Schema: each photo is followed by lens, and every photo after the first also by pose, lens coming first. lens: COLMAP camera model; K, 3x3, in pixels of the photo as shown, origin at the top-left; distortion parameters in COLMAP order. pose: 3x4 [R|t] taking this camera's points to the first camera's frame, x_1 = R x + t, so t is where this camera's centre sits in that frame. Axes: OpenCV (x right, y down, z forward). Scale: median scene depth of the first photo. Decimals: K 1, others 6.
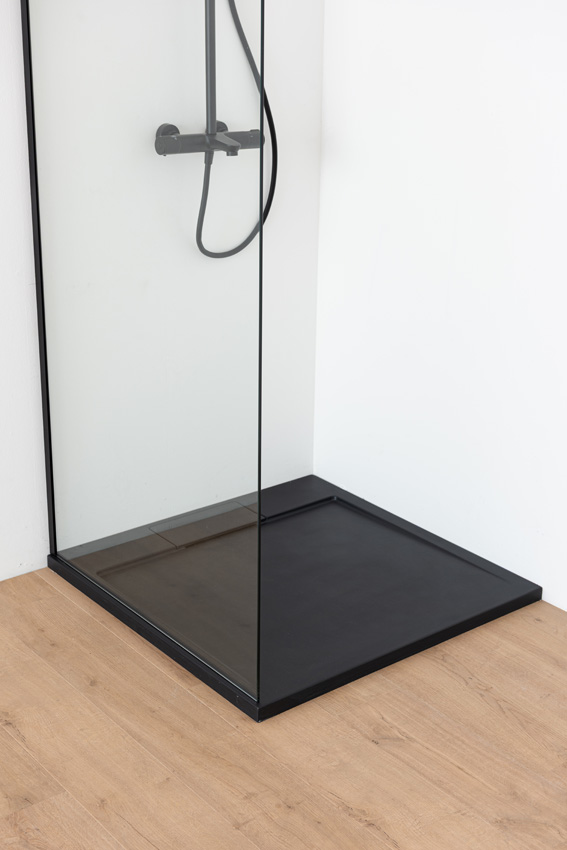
lens RADIAL K [[1260.9, 0, 283.5], [0, 1260.9, 425.0], [0, 0, 1]] dist [0.039002, 0.060347]
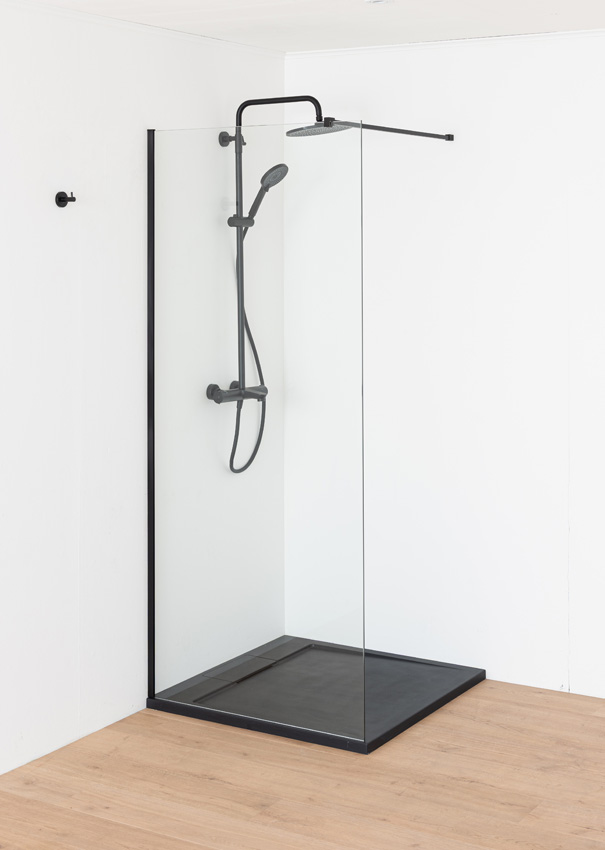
lens RADIAL K [[1417.0, 0, 347.0], [0, 1417.0, 424.7], [0, 0, 1]] dist [-0.005131, -0.008783]
pose [[0.931364, -0.064681, 0.358299, -0.528783], [0.142417, 0.970405, -0.195019, 0.150241], [-0.335081, 0.232661, 0.913011, -0.541954]]
